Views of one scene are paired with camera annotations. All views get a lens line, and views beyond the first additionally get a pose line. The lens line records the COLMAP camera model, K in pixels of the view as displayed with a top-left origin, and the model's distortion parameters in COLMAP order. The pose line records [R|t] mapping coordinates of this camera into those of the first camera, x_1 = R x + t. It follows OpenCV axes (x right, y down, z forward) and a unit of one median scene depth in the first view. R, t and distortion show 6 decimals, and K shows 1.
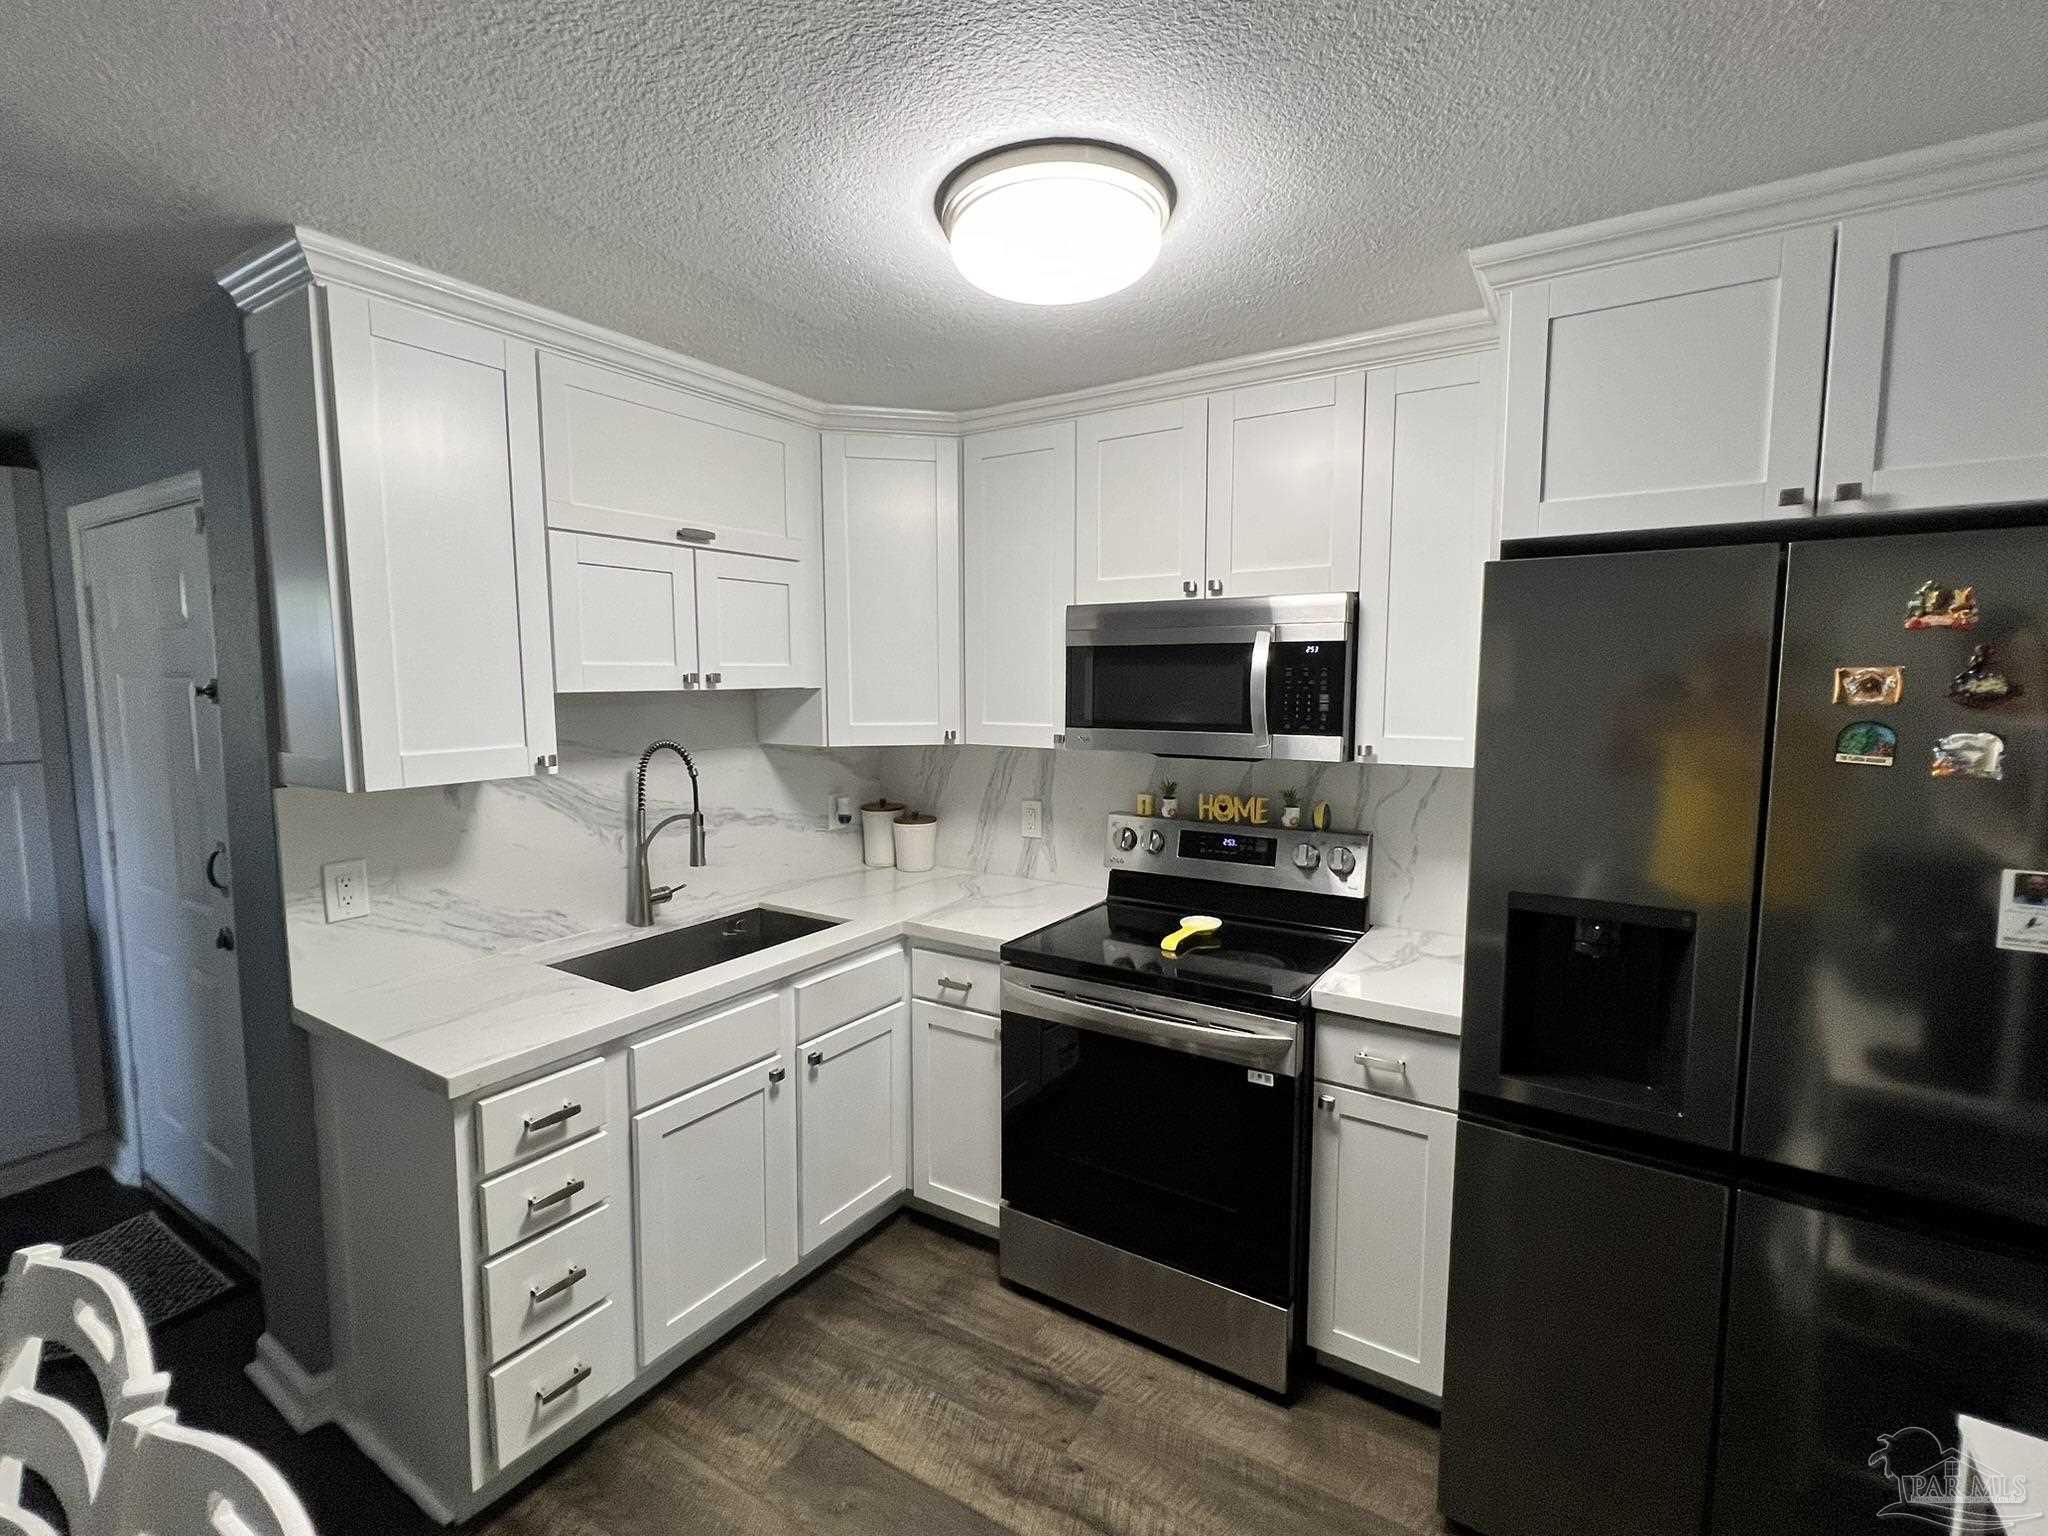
lens RADIAL K [[923.0, 0, 1019.7], [0, 923.0, 765.0], [0, 0, 1]] dist [-0.004331, 0.000483]
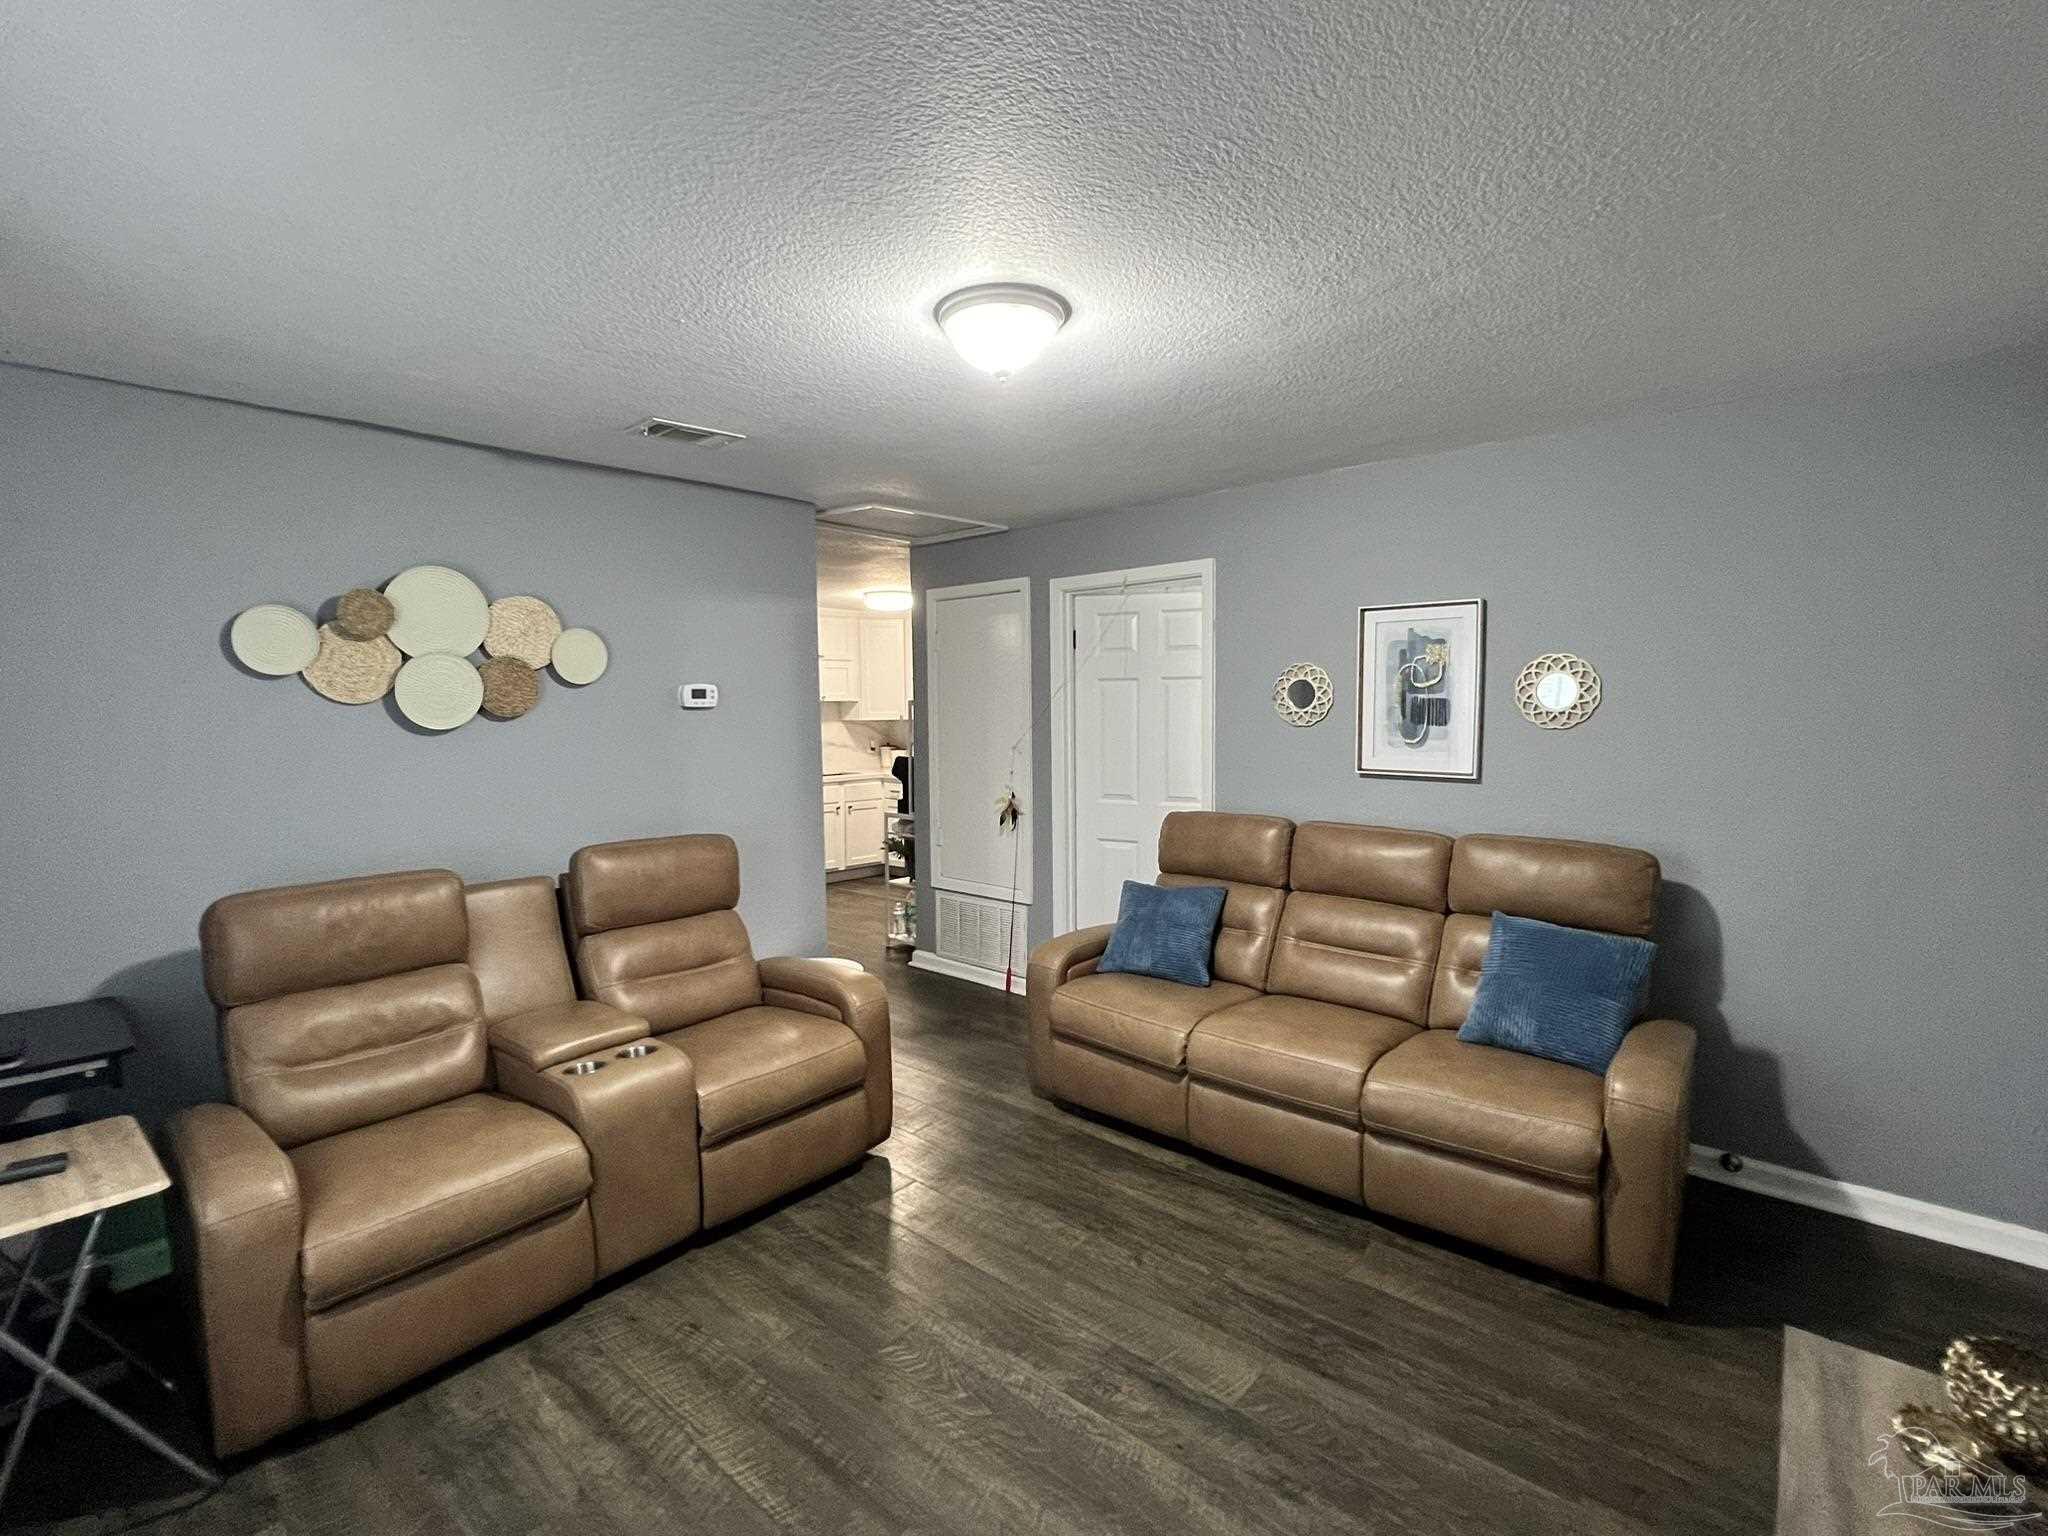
lens RADIAL K [[923.0, 0, 1022.6], [0, 923.0, 754.0], [0, 0, 1]] dist [-0.004331, 0.000483]
pose [[0.988276, 0.002339, -0.152660, 0.948519], [-0.009051, 0.999022, -0.043283, 0.266179], [0.152410, 0.044157, 0.987330, -2.332189]]
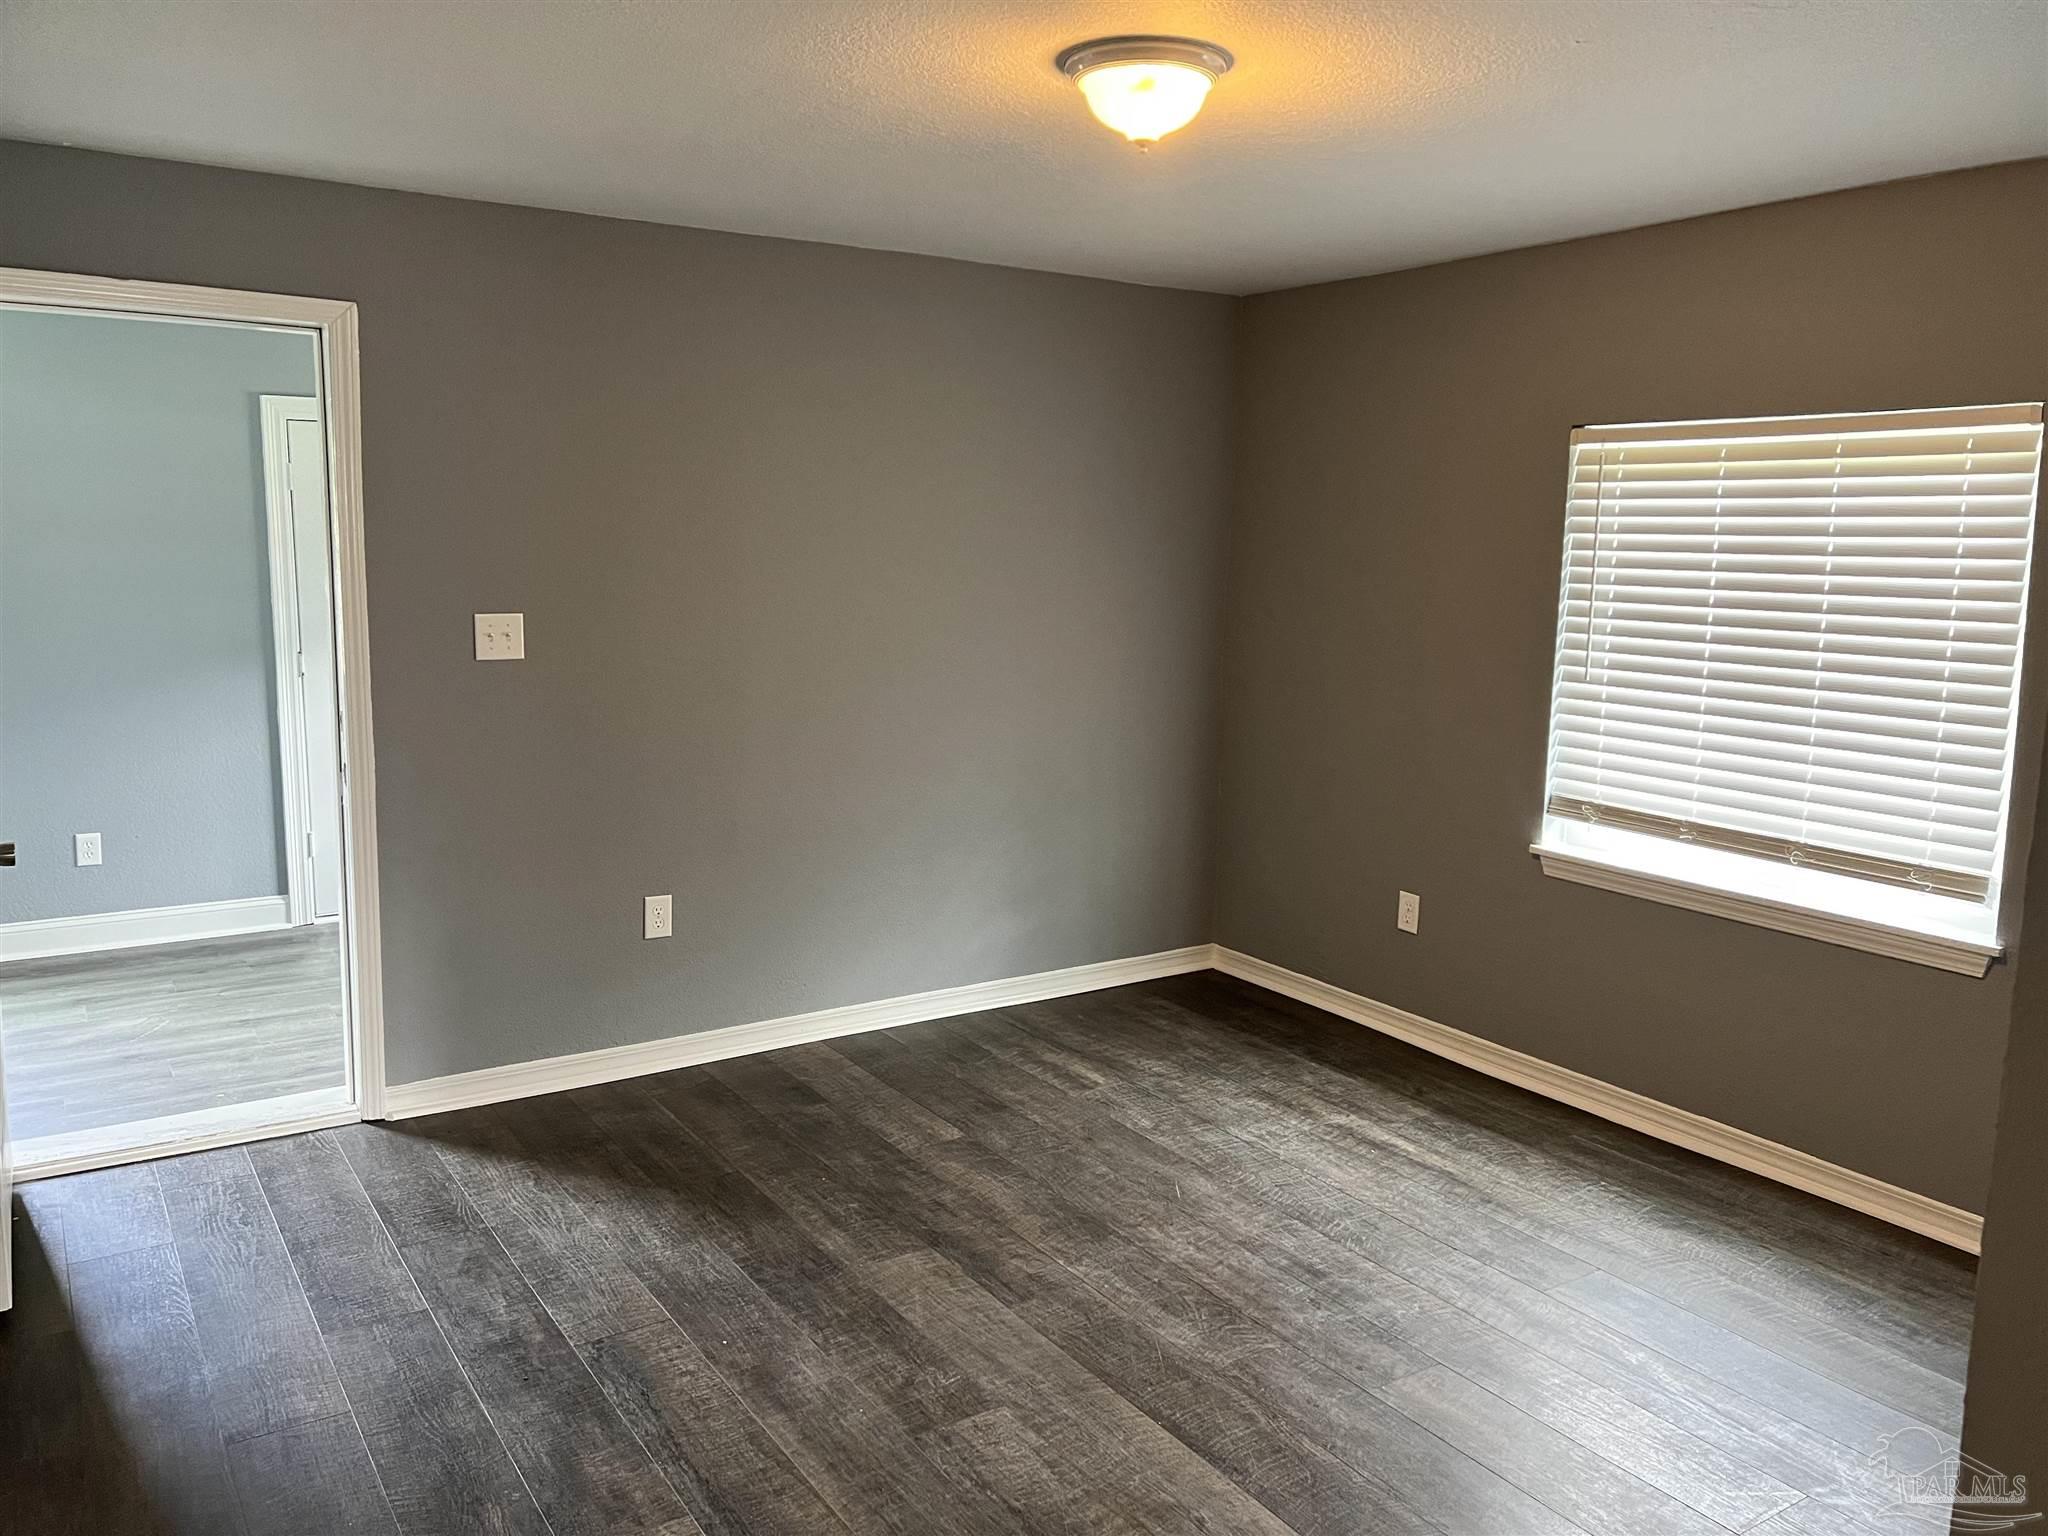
lens RADIAL K [[1543.4, 0, 1023.2], [0, 1543.4, 758.2], [0, 0, 1]] dist [0.041962, -0.029736]
pose [[-0.907634, -0.069408, 0.413984, 0.342981], [0.031711, 0.972079, 0.232503, 0.031046], [-0.418562, 0.224156, -0.880091, -0.234132]]
